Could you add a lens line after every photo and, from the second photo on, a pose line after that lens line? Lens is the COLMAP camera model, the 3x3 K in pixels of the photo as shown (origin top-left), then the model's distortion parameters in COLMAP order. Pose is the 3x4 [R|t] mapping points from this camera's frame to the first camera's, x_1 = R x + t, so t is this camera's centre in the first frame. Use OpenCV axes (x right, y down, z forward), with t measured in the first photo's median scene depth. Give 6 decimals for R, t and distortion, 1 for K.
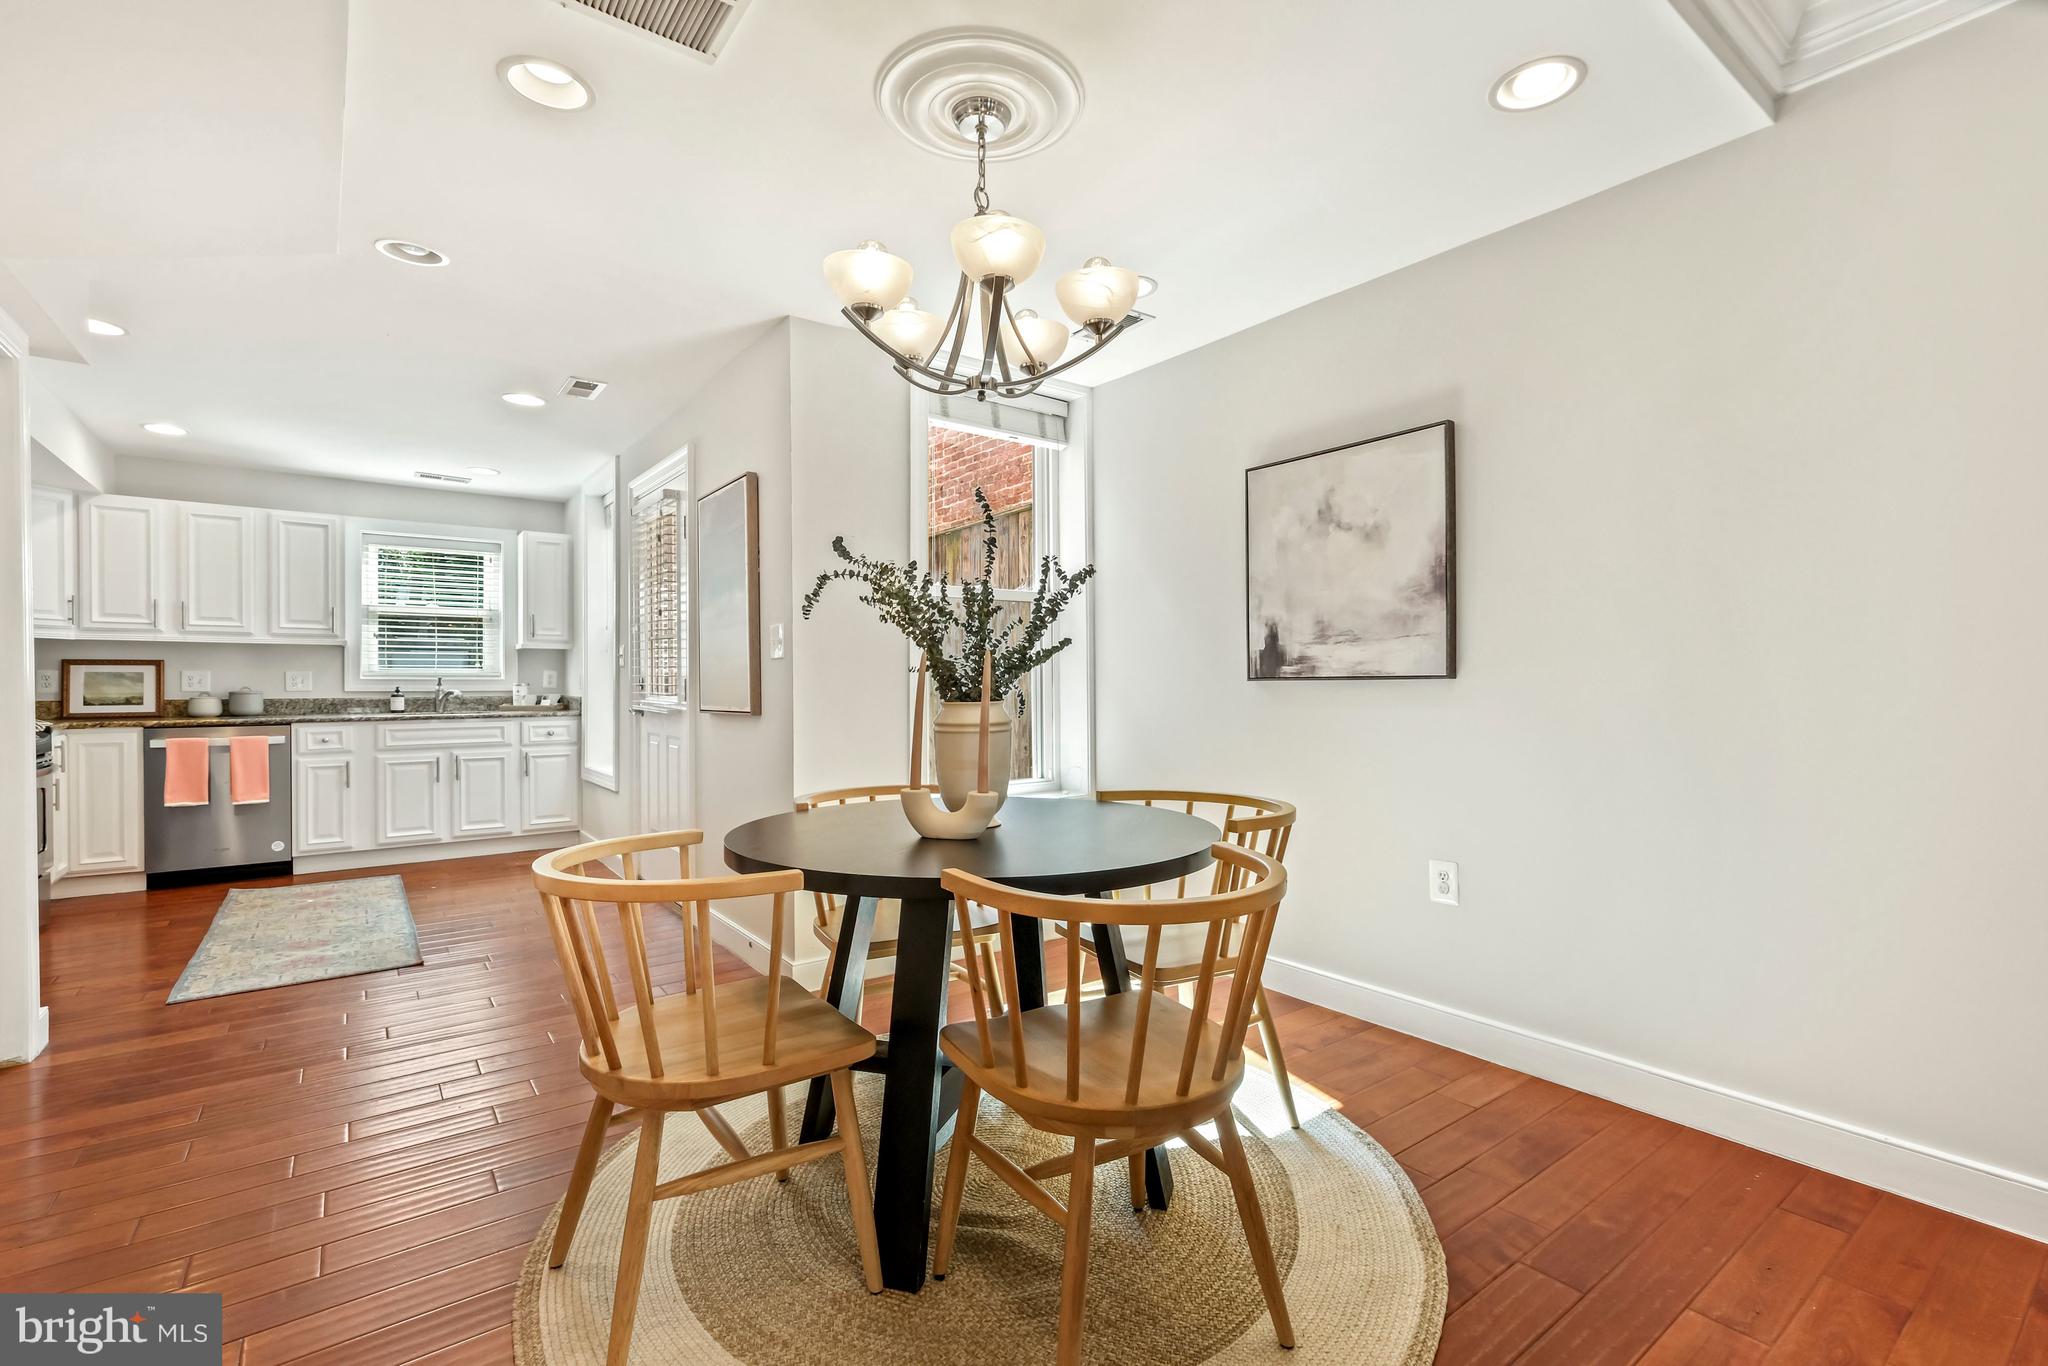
lens RADIAL K [[922.1, 0, 1021.7], [0, 922.1, 683.1], [0, 0, 1]] dist [-0.000239, -0.000007]
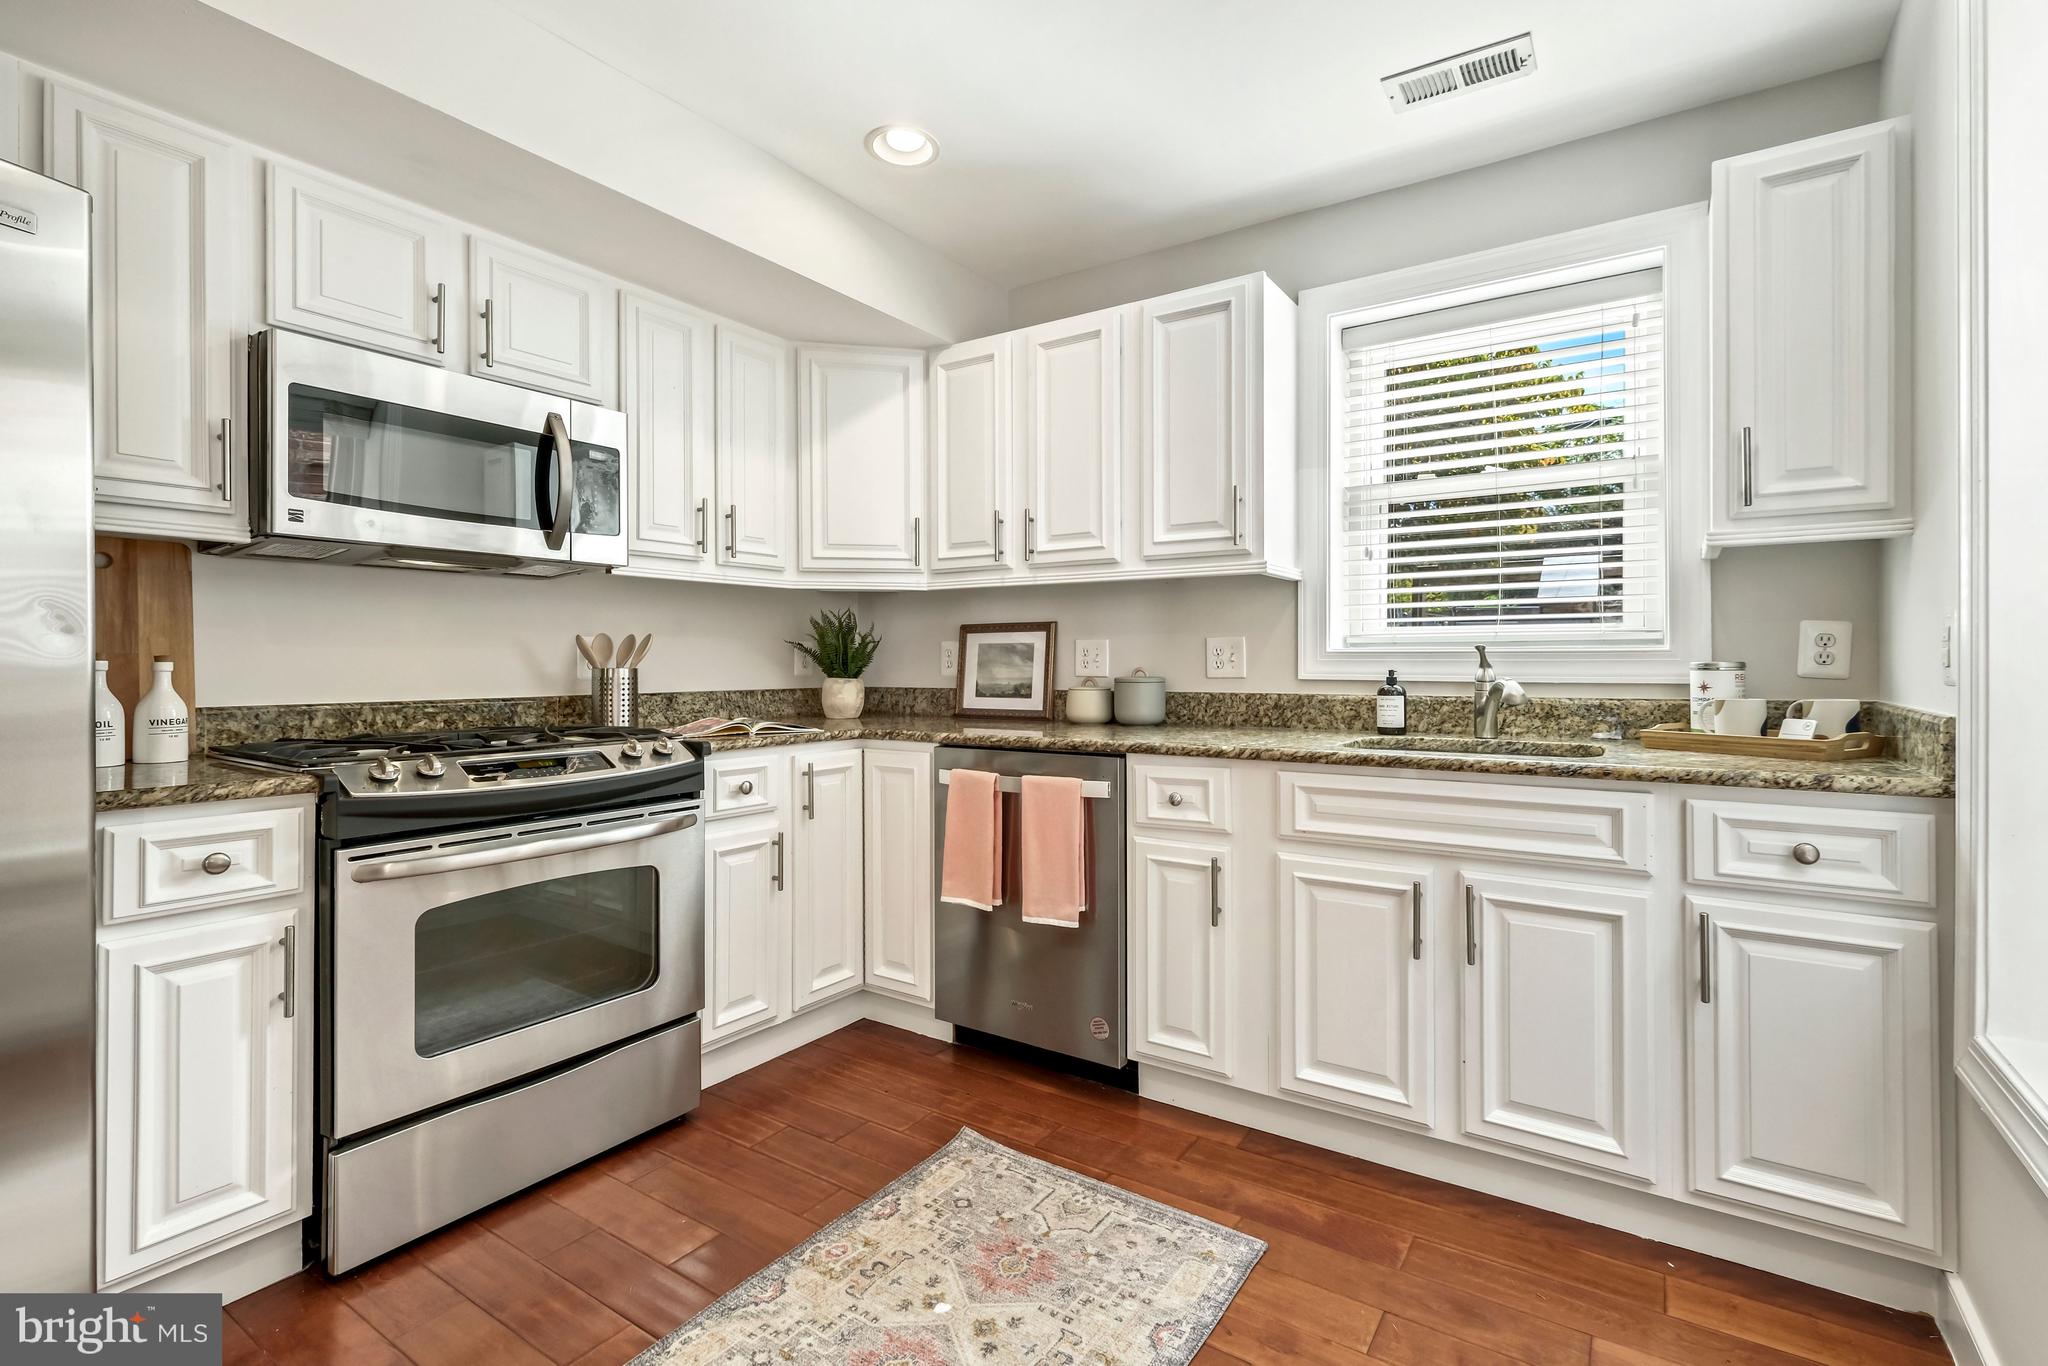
lens RADIAL K [[922.1, 0, 1063.8], [0, 922.1, 659.6], [0, 0, 1]] dist [-0.000239, -0.000007]
pose [[0.353371, -0.002492, -0.935480, -0.368023], [0.000152, 0.999997, -0.002606, 0.000412], [0.935483, 0.000779, 0.353370, 0.767064]]
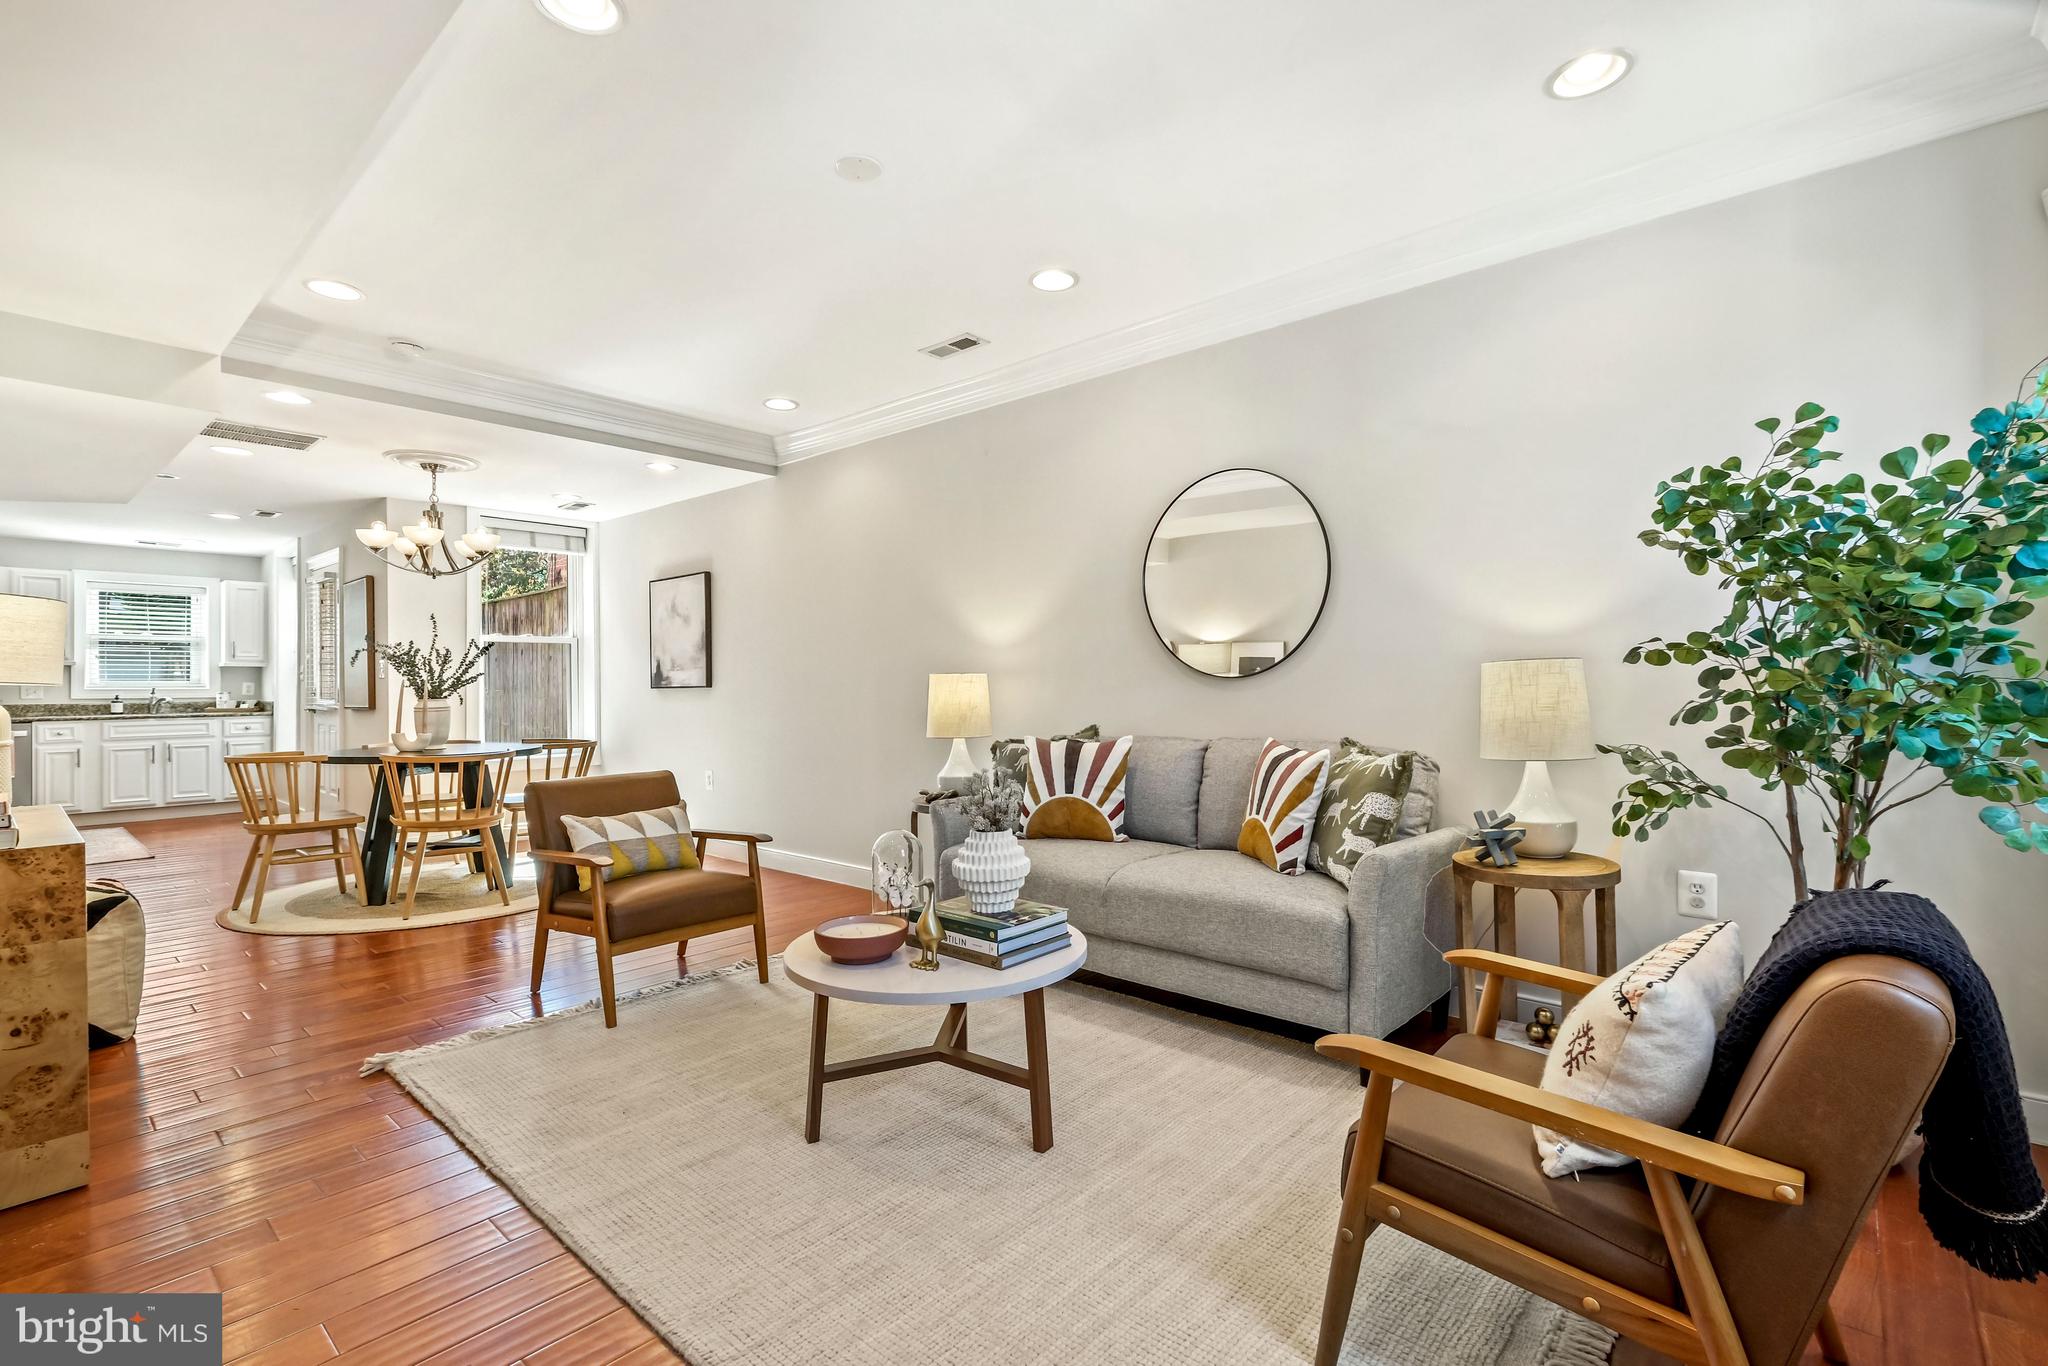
lens RADIAL K [[922.1, 0, 1024.1], [0, 922.1, 676.9], [0, 0, 1]] dist [-0.000239, -0.000007]
pose [[0.976707, -0.002714, 0.214562, 0.355019], [0.005158, 0.999928, -0.010833, -0.001297], [-0.214517, 0.011687, 0.976650, -0.647436]]
